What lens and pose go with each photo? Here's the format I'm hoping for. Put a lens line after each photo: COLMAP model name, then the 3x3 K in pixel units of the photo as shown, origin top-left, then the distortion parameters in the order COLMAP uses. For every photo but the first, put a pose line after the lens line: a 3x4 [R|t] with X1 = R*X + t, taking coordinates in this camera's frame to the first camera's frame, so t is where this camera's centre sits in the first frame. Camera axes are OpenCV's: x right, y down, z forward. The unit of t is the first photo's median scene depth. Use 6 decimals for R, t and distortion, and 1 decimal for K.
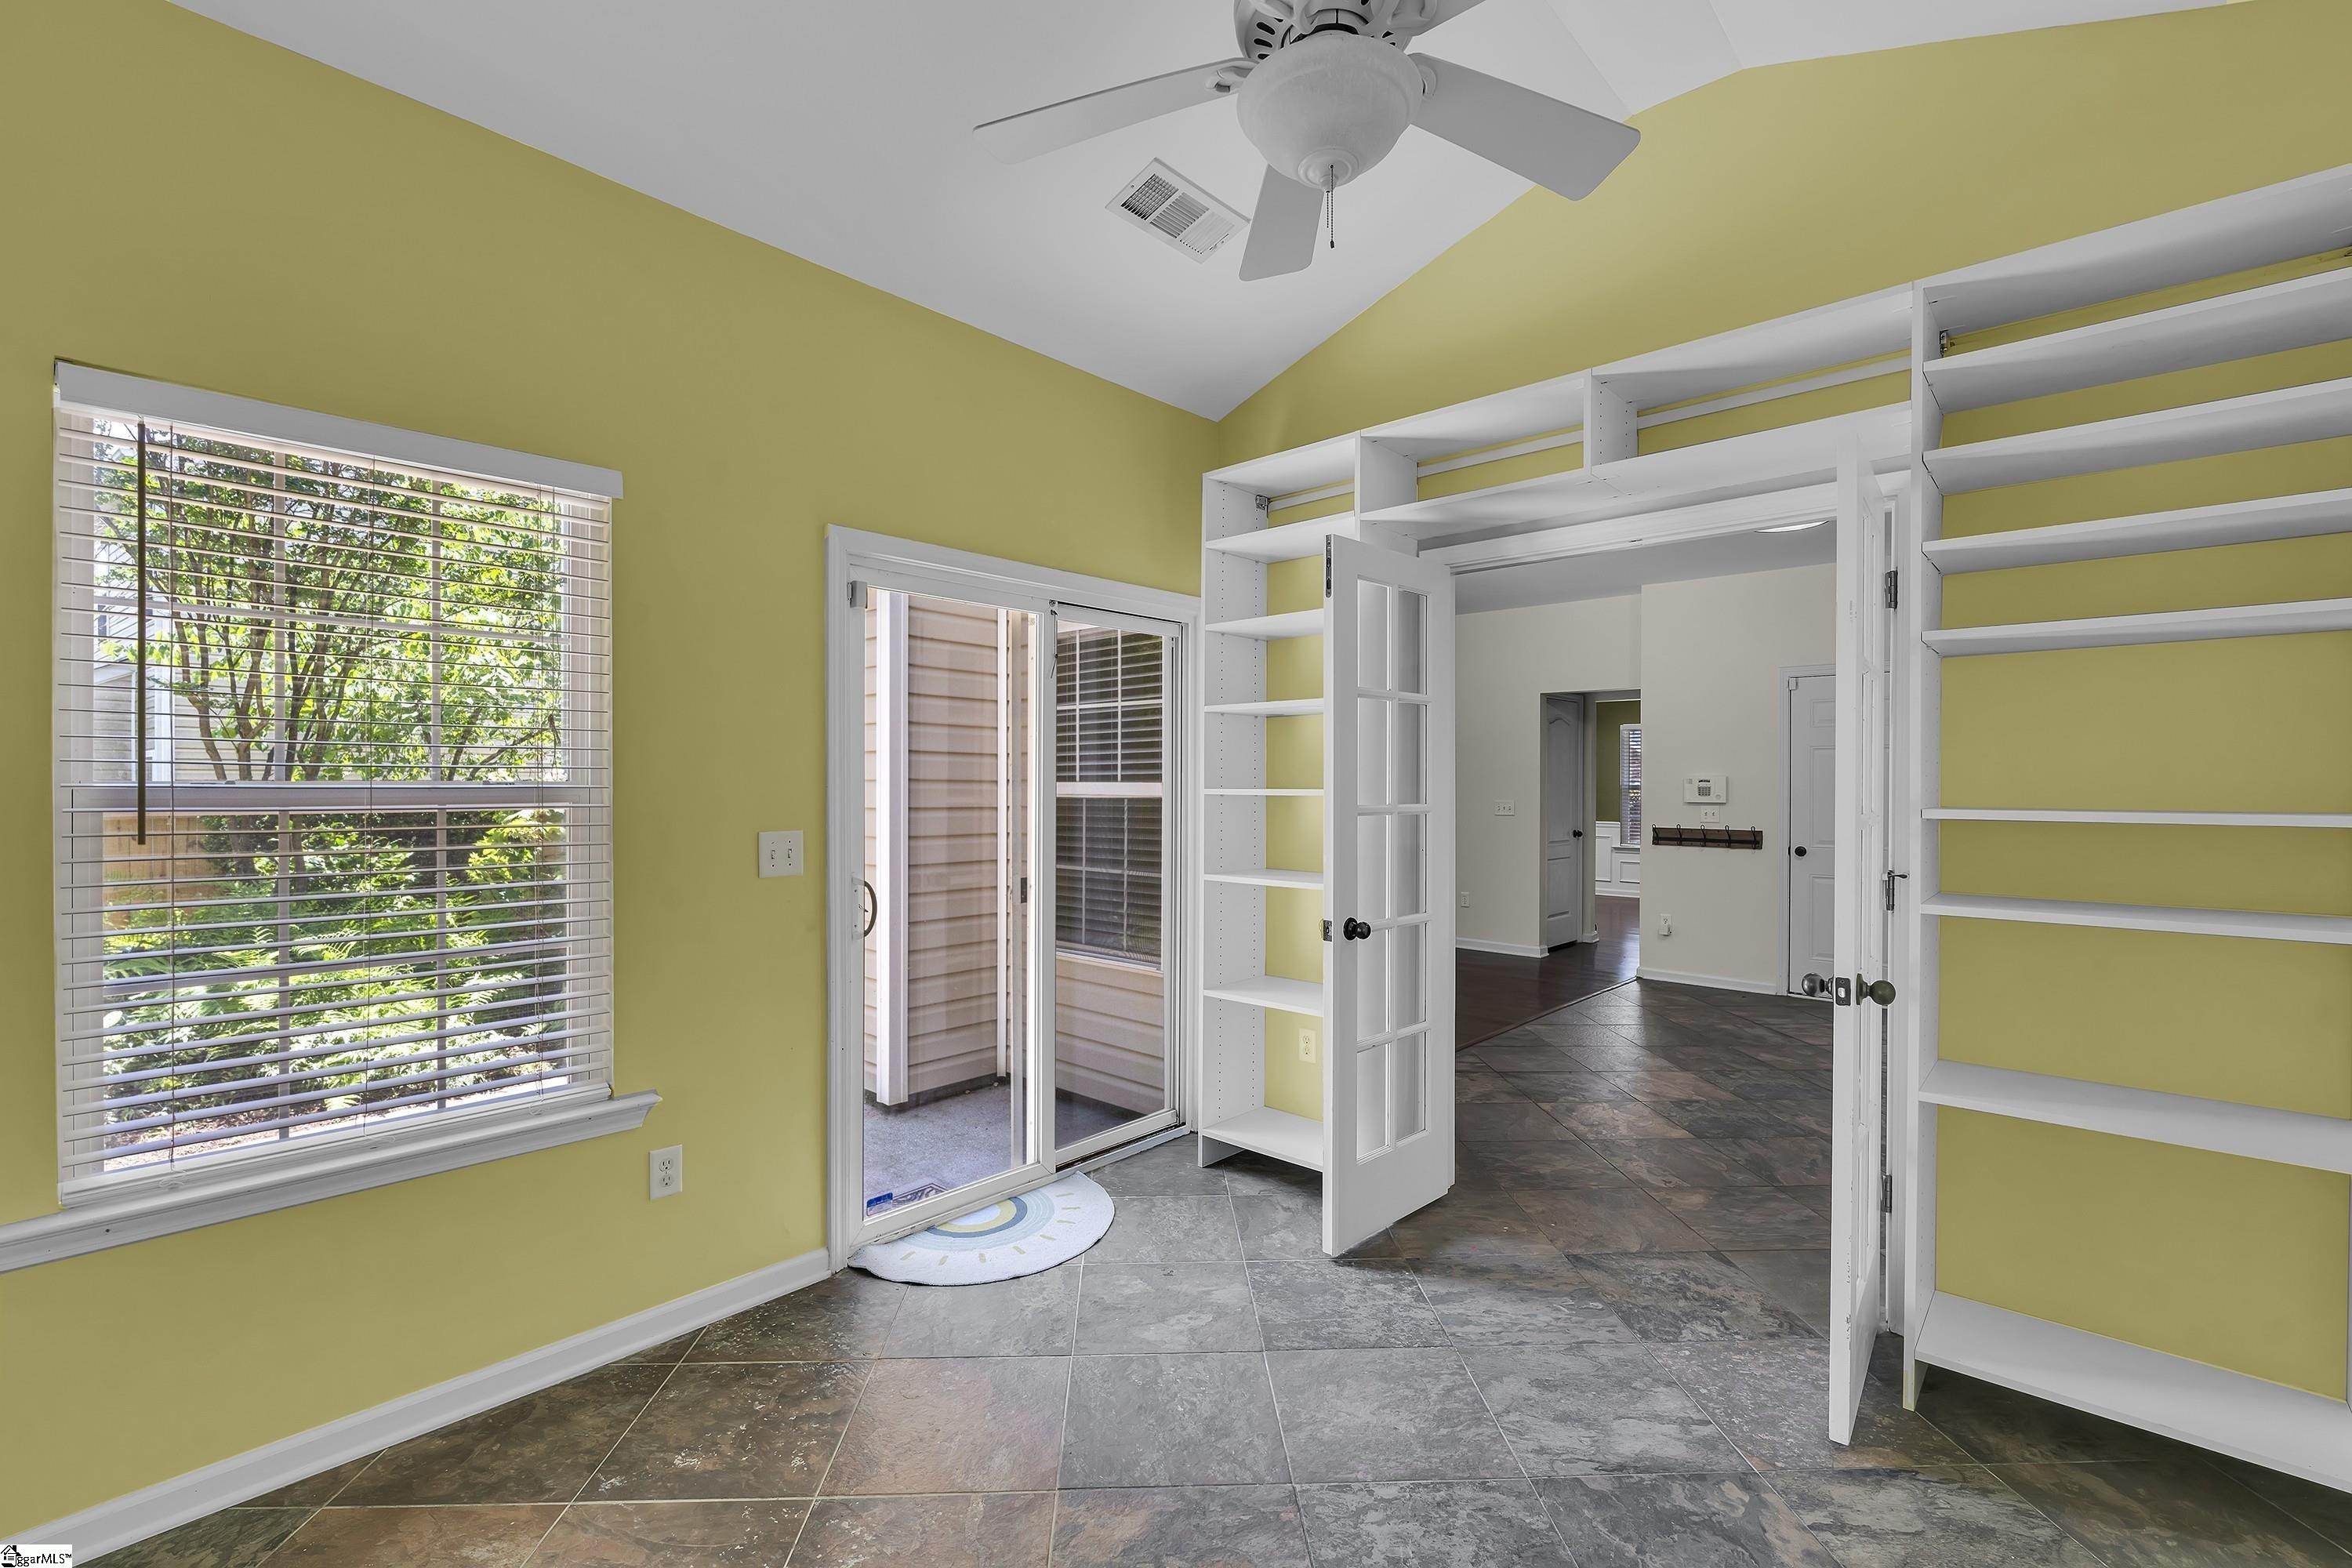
lens RADIAL K [[1037.9, 0, 1179.8], [0, 1037.9, 794.6], [0, 0, 1]] dist [-0.002704, 0.000084]
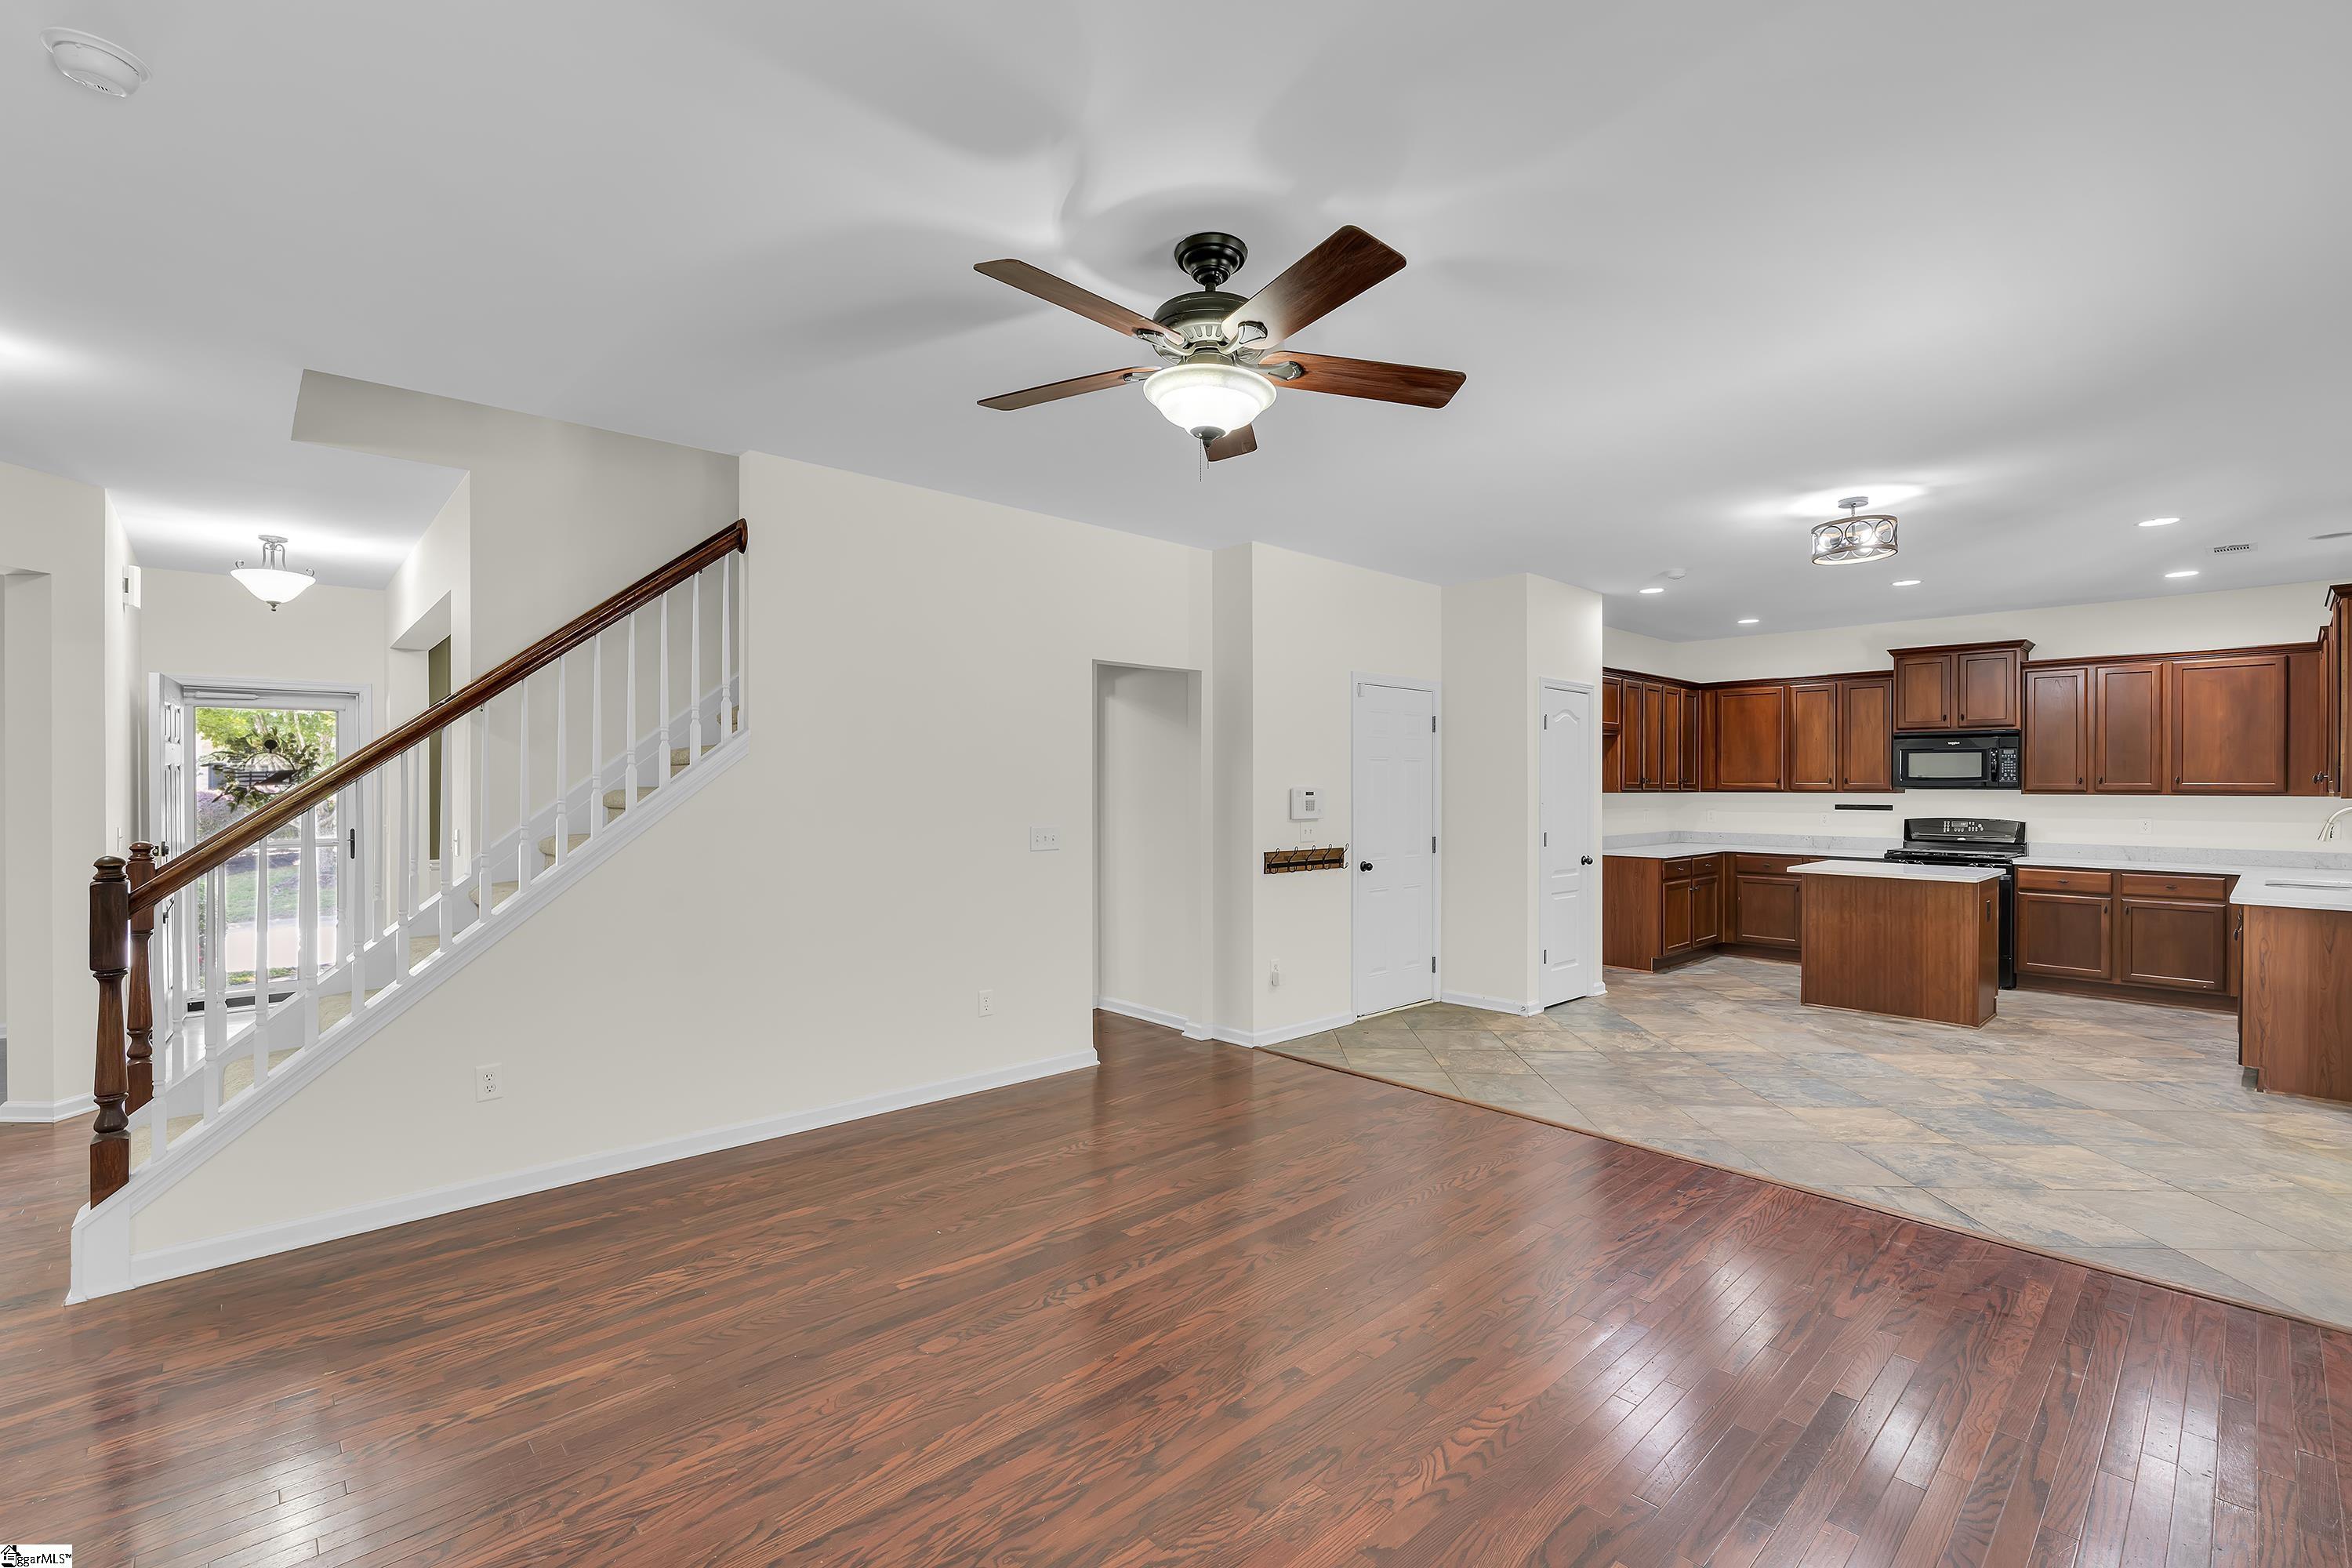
lens RADIAL K [[1018.2, 0, 1177.1], [0, 1018.2, 788.9], [0, 0, 1]] dist [-0.004355, -0.000363]
pose [[0.091717, -0.006771, 0.995762, -0.529859], [0.006793, 0.999958, 0.006174, -0.035754], [-0.995762, 0.006198, 0.091759, 1.603125]]
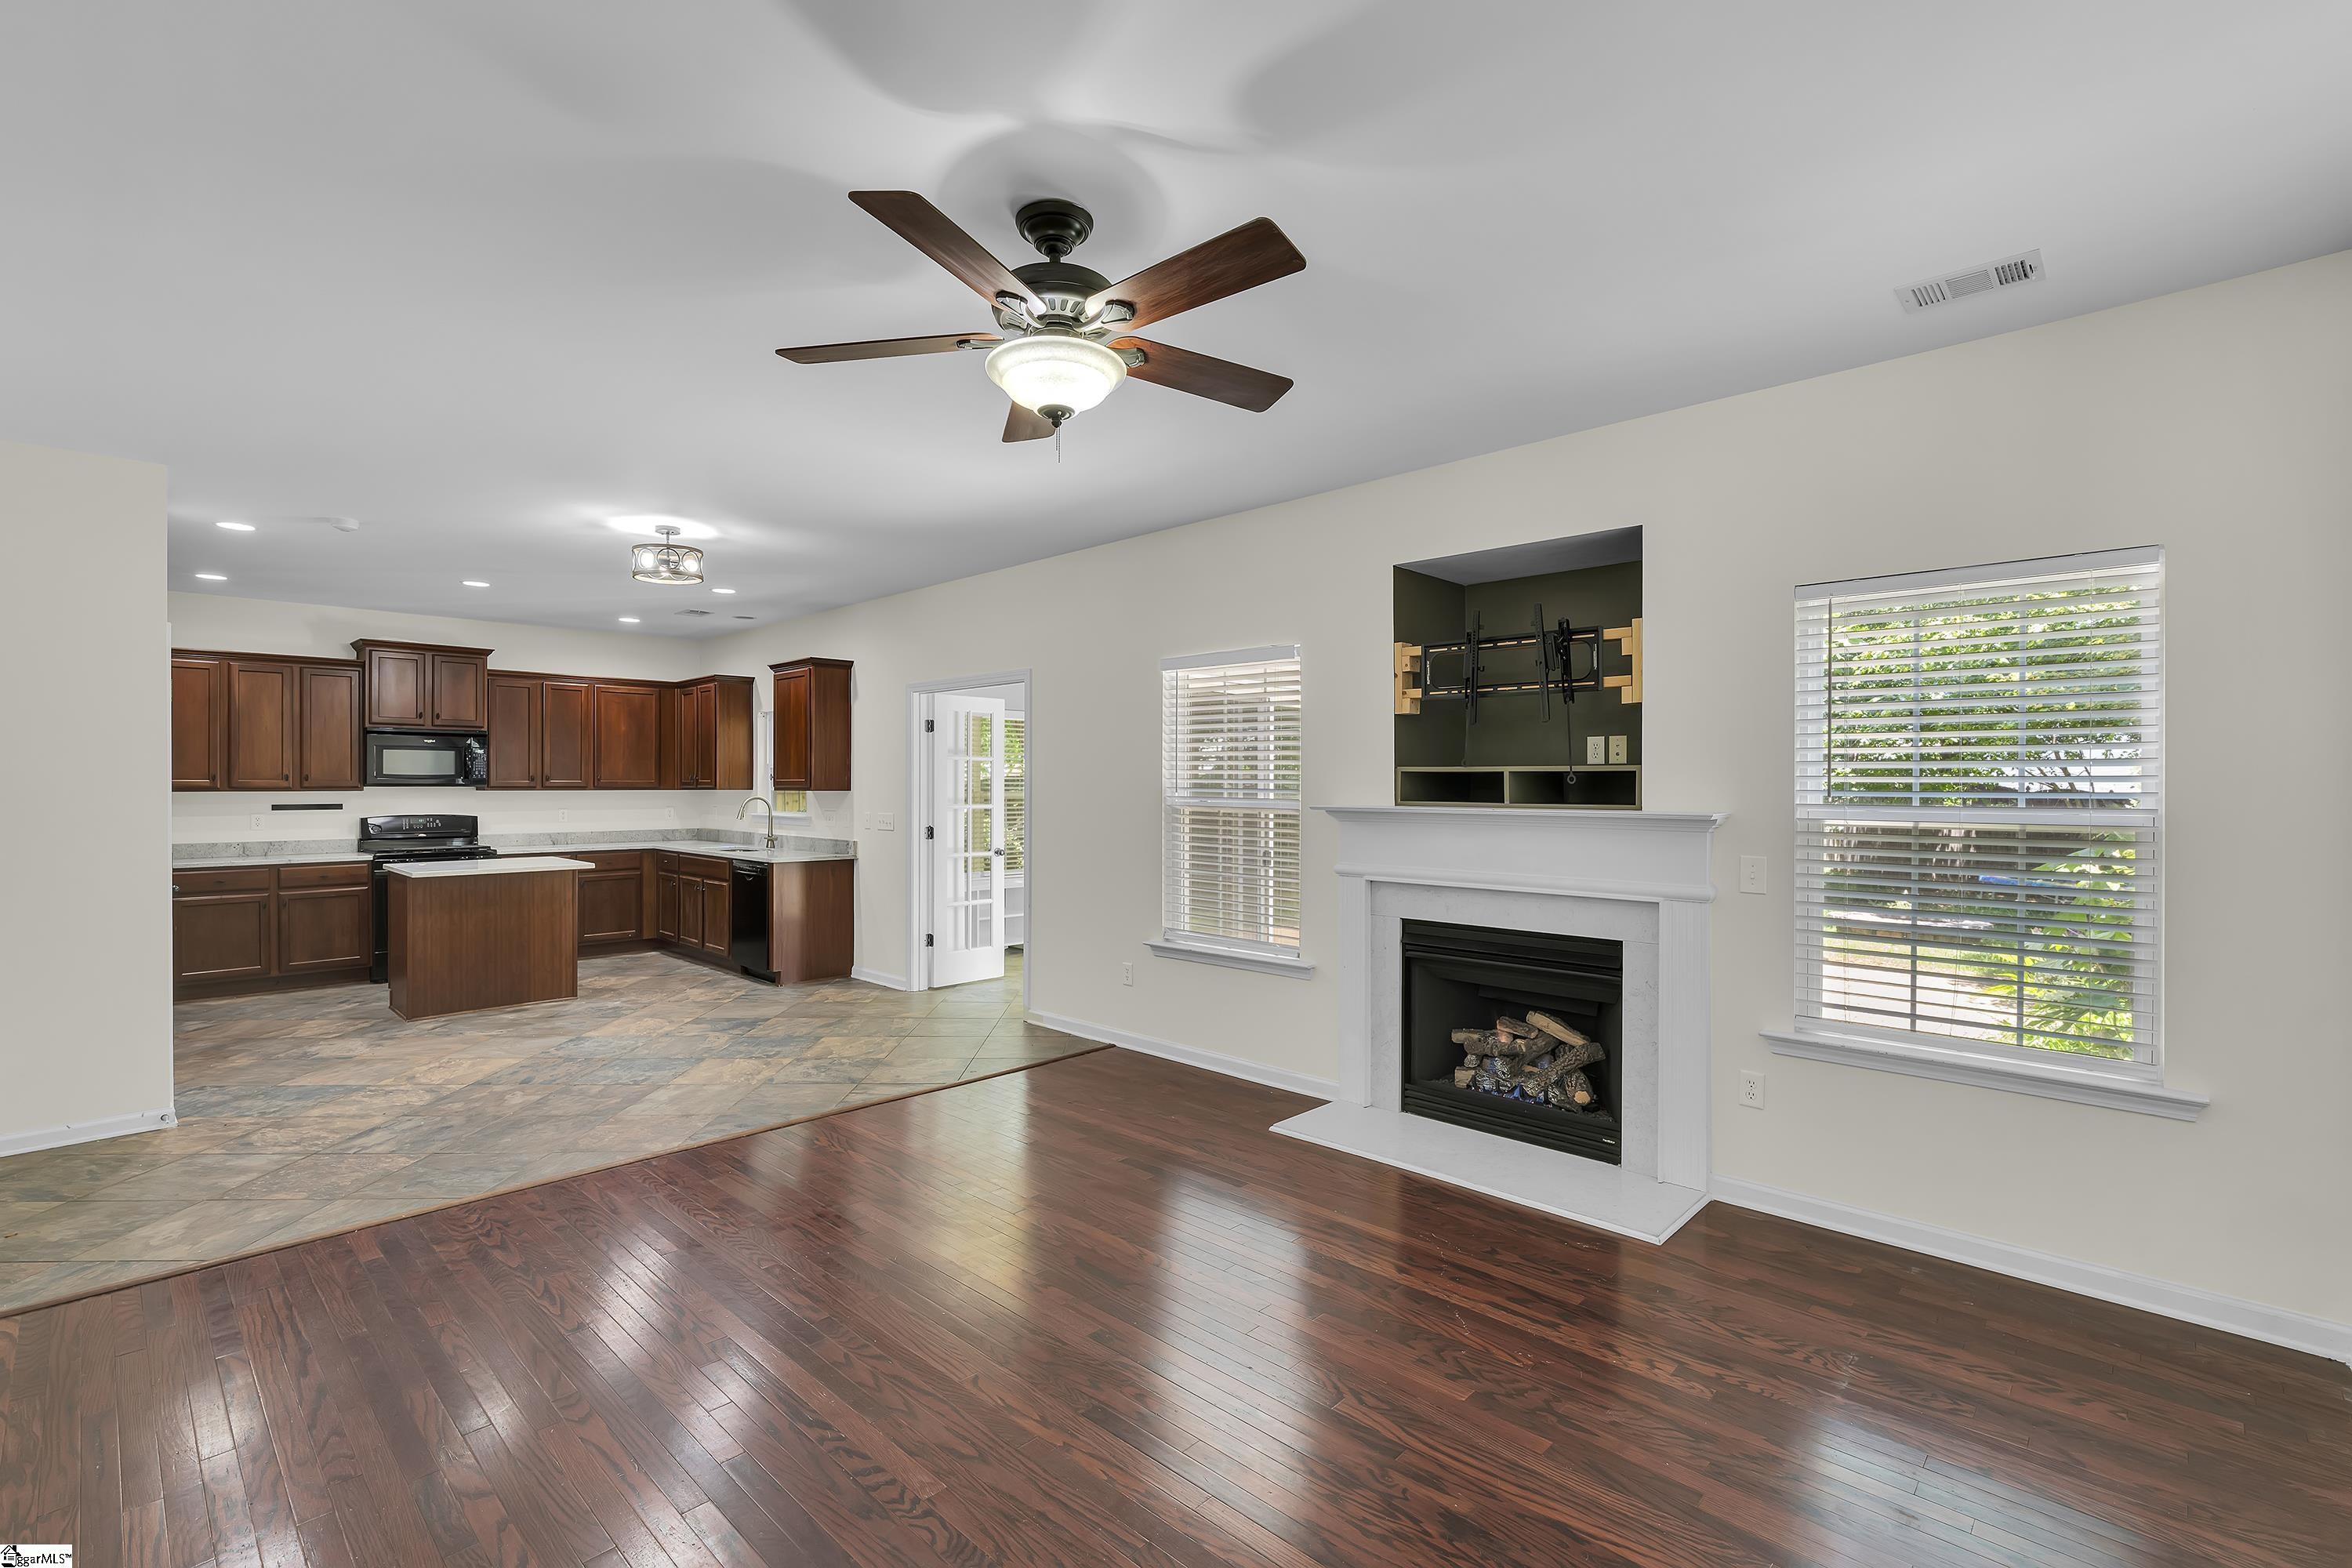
lens RADIAL K [[1038.5, 0, 1176.0], [0, 1038.5, 784.0], [0, 0, 1]] dist [-0.001829, -0.000173]
pose [[-0.999443, -0.003205, 0.033217, -0.043090], [-0.002920, 0.999958, 0.008645, -0.038666], [-0.033243, 0.008543, -0.999411, 2.184336]]
